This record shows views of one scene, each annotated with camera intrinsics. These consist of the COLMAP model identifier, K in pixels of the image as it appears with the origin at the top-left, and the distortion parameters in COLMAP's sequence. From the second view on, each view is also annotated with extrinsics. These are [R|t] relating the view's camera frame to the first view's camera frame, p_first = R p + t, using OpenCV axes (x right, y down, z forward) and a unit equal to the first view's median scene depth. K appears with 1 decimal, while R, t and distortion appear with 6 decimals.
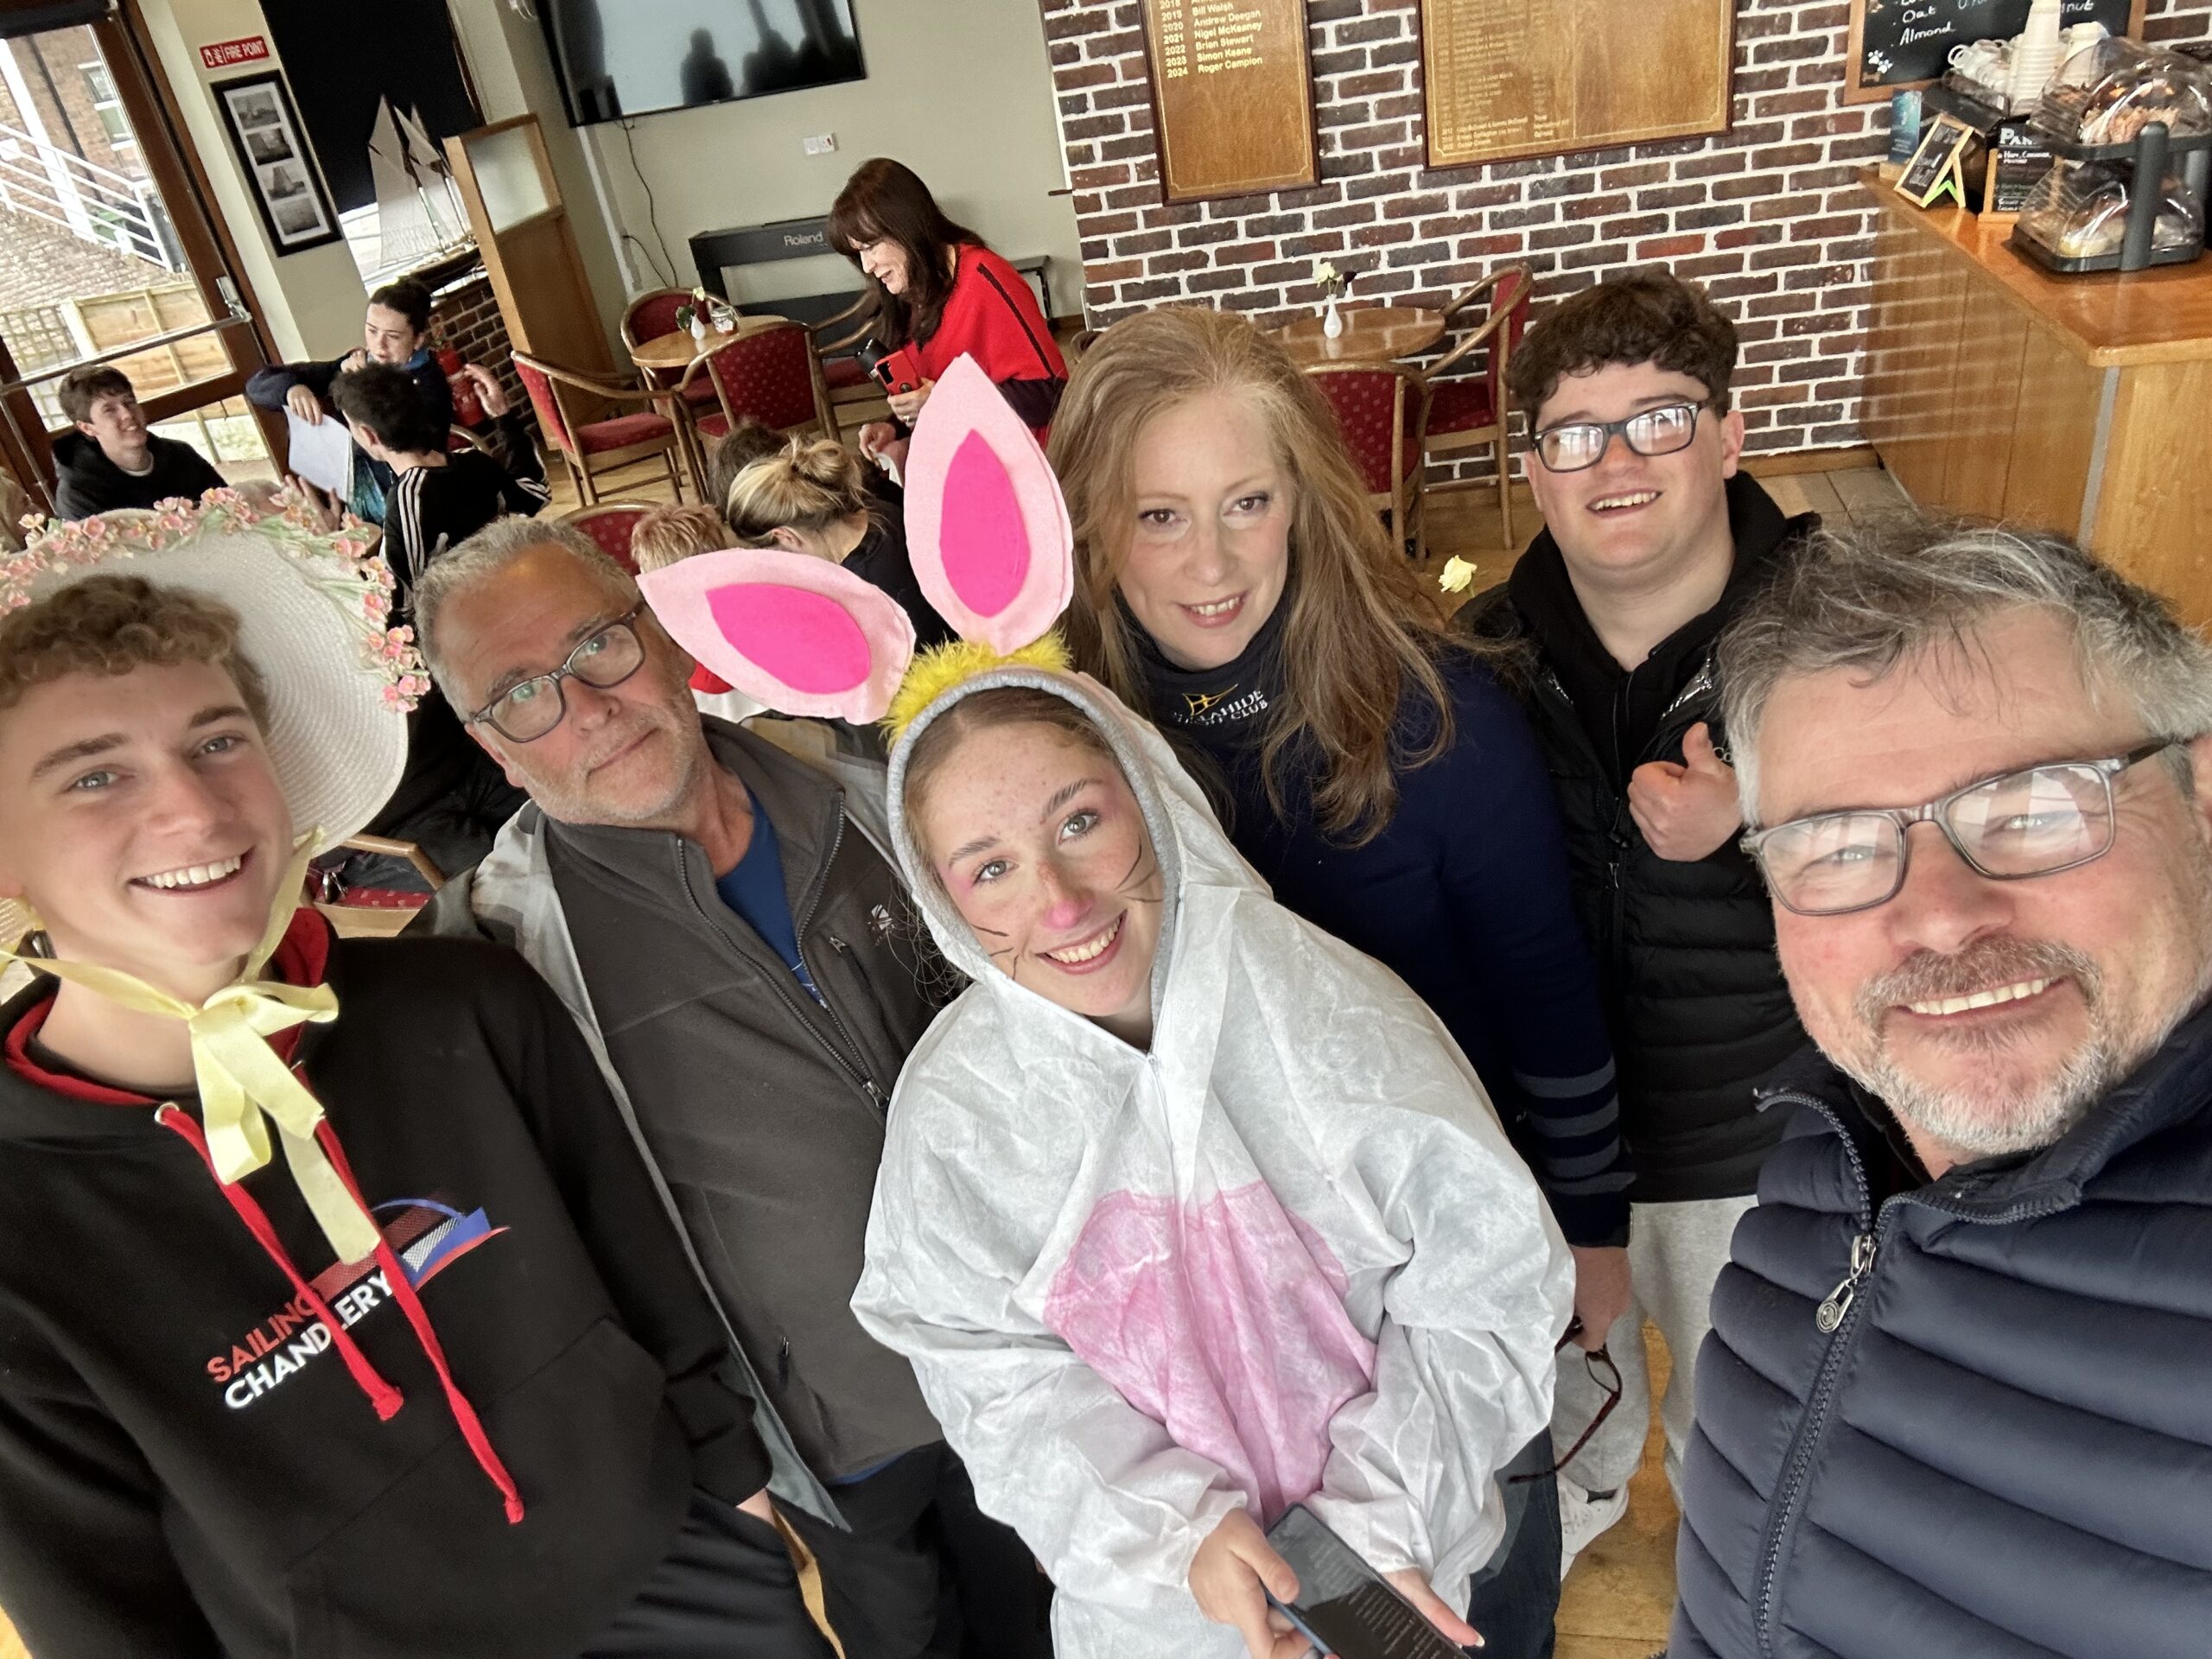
lens RADIAL K [[1479.4, 0, 1108.1], [0, 1479.4, 835.5], [0, 0, 1]] dist [0.029191, -0.058718]
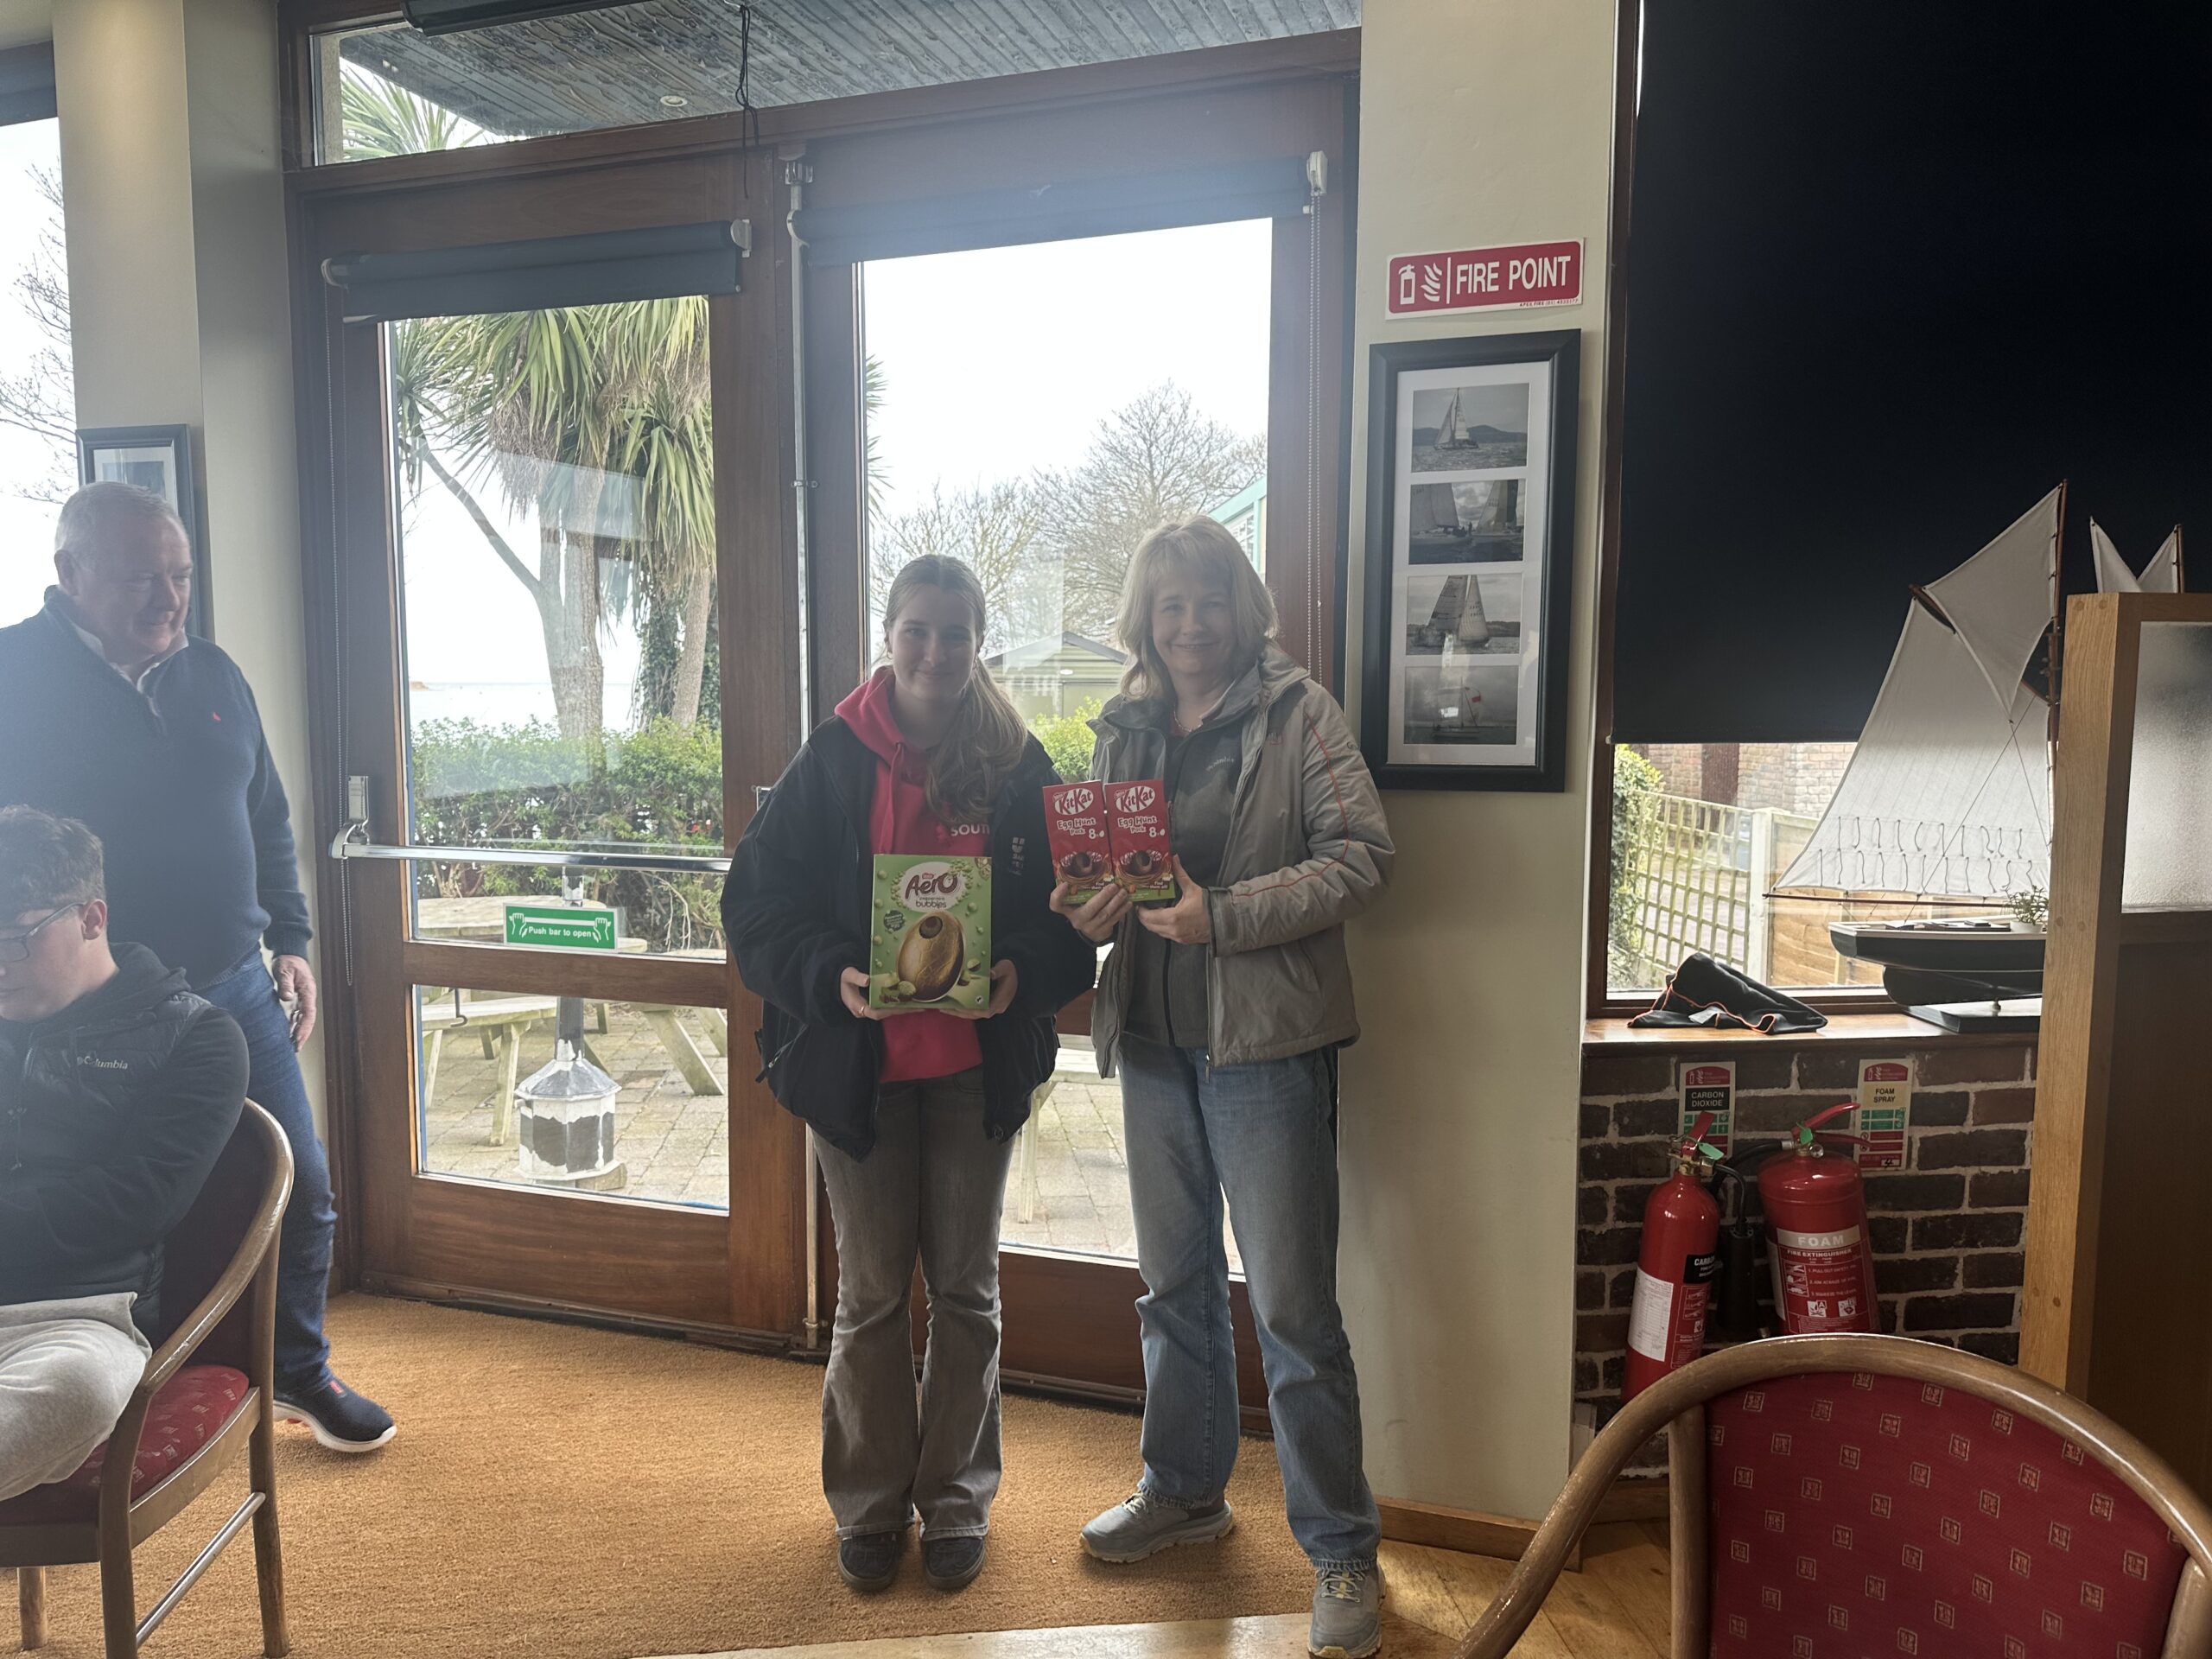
lens RADIAL K [[1535.7, 0, 1111.1], [0, 1535.7, 838.9], [0, 0, 1]] dist [0.026574, -0.037932]
pose [[0.280917, 0.241898, -0.928747, -0.250103], [-0.535711, 0.842449, 0.057385, -0.431291], [0.796303, 0.481420, 0.366246, 0.953946]]
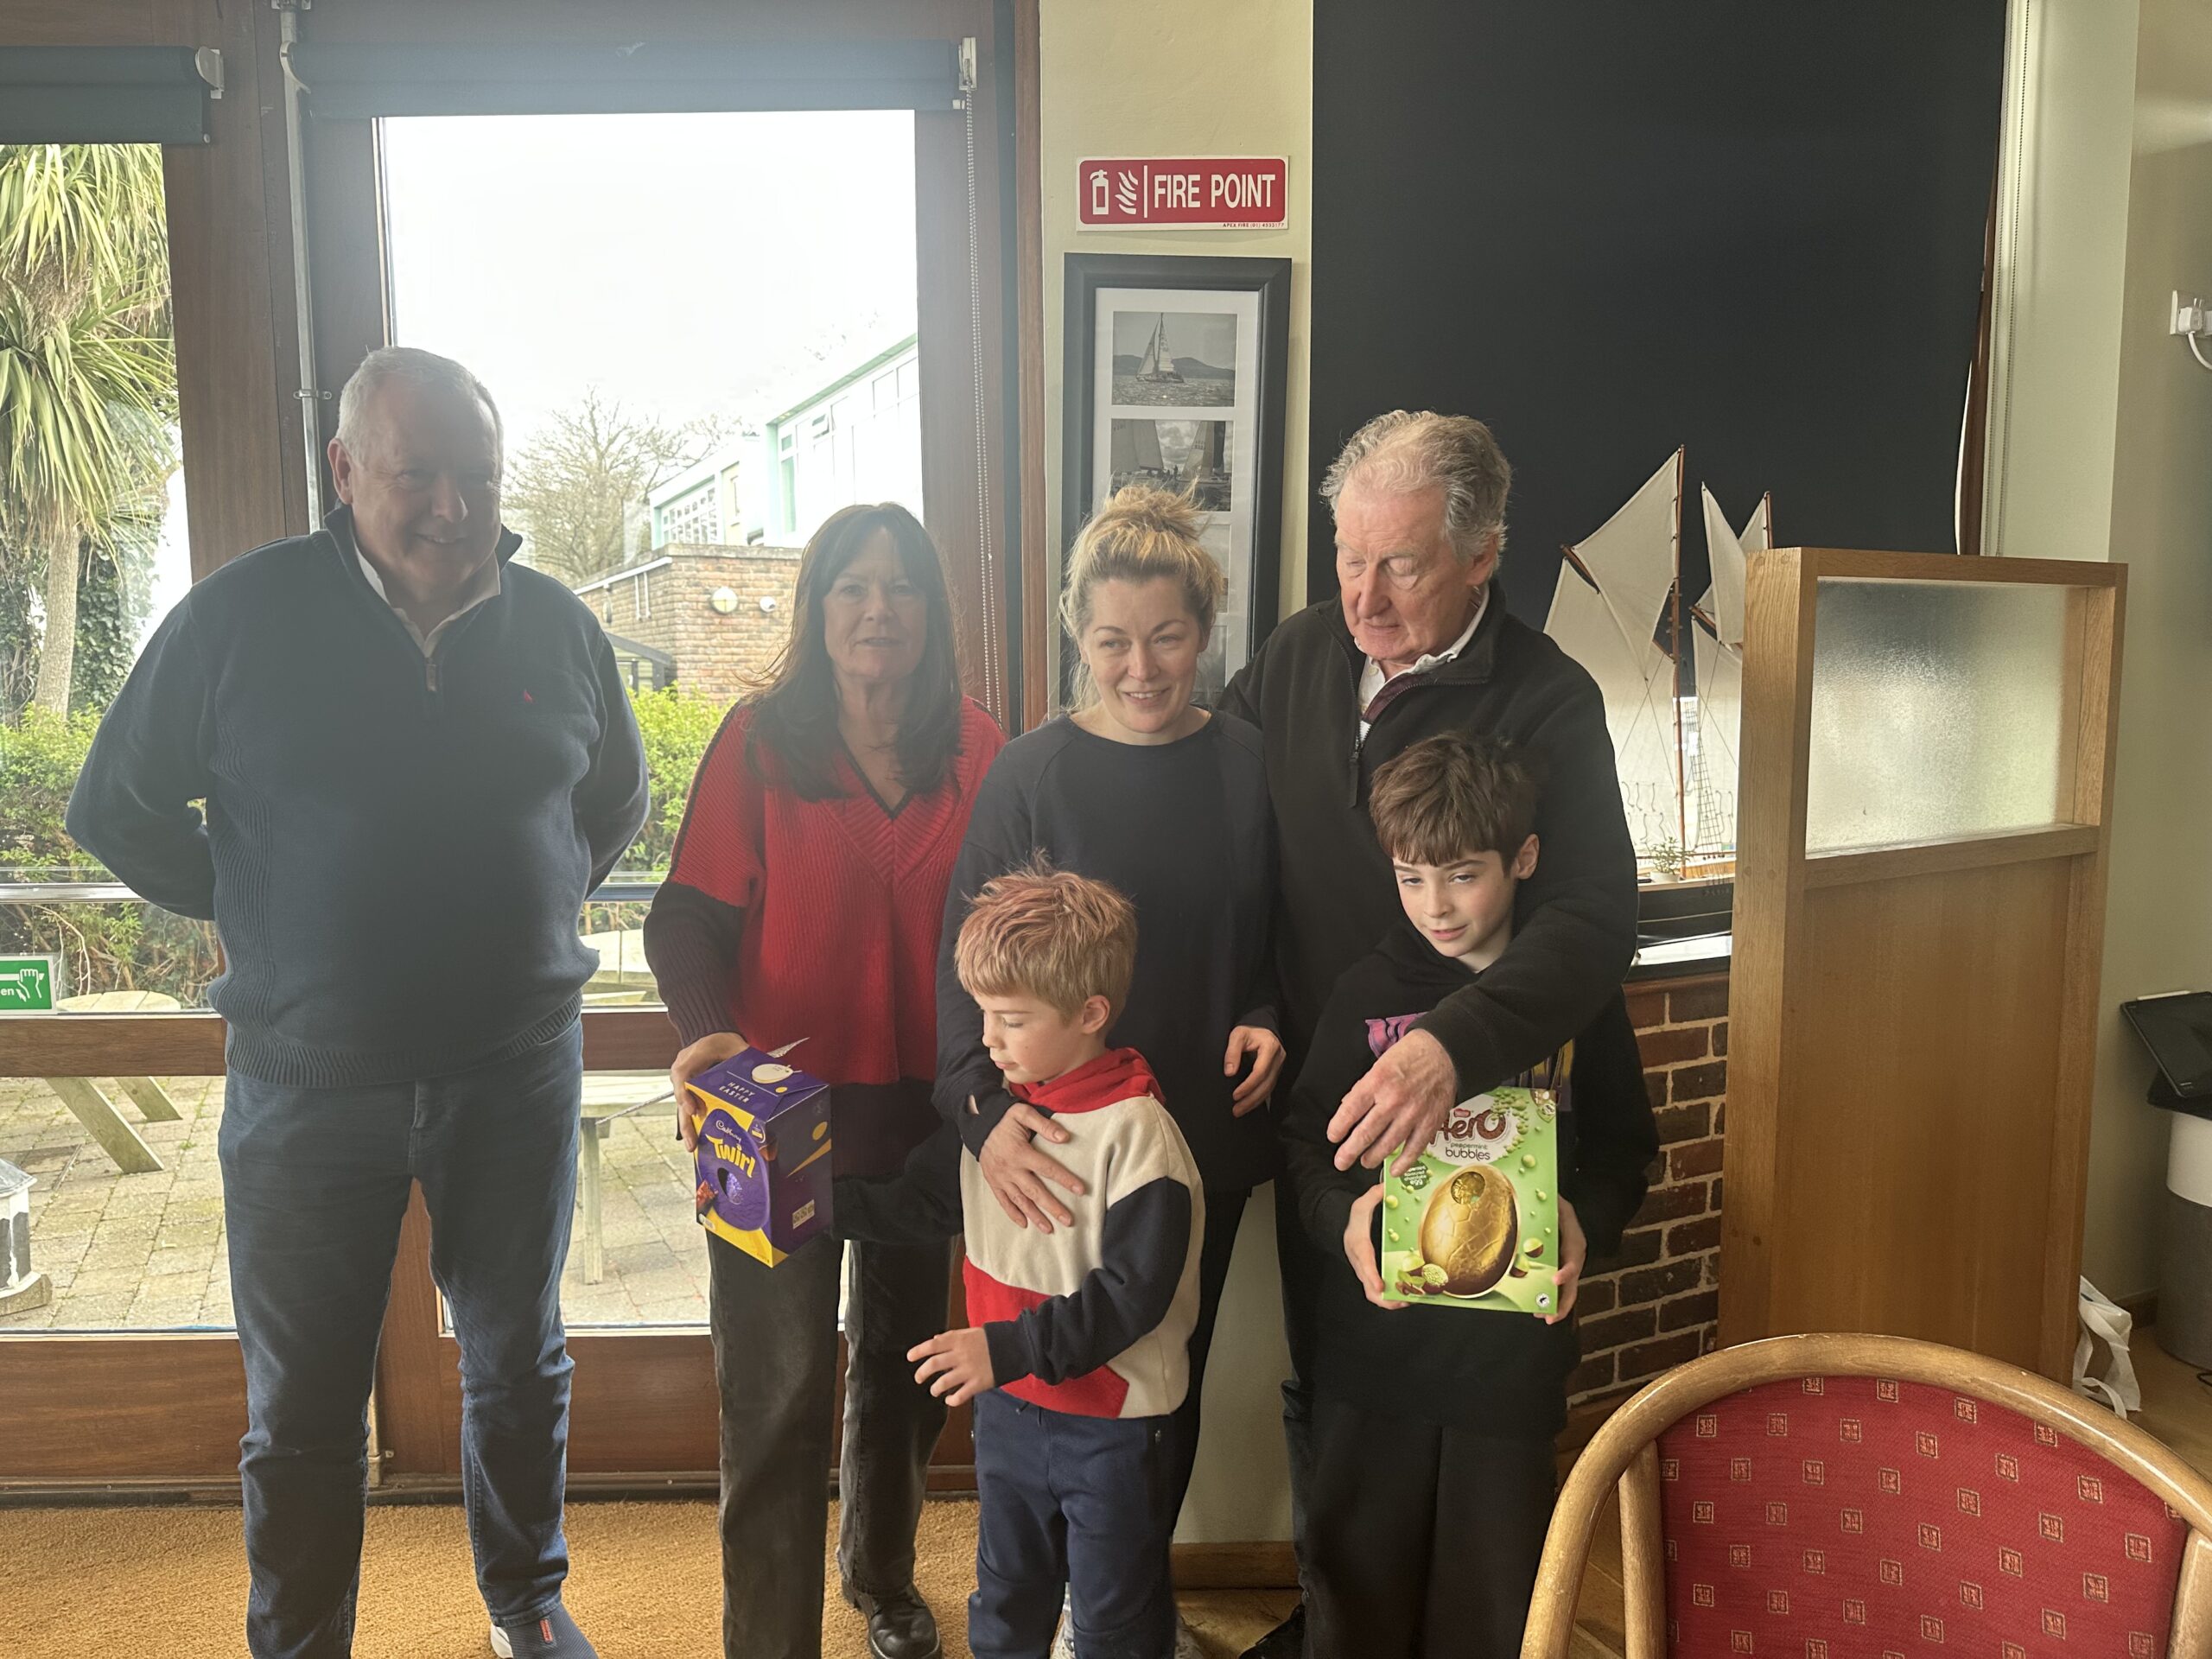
lens RADIAL K [[1537.2, 0, 1103.0], [0, 1537.2, 841.4], [0, 0, 1]] dist [0.024442, -0.033916]
pose [[0.583971, 0.233645, -0.777424, -0.332101], [-0.487336, 0.866811, -0.105559, -0.401432], [0.649216, 0.440510, 0.620056, 0.937112]]
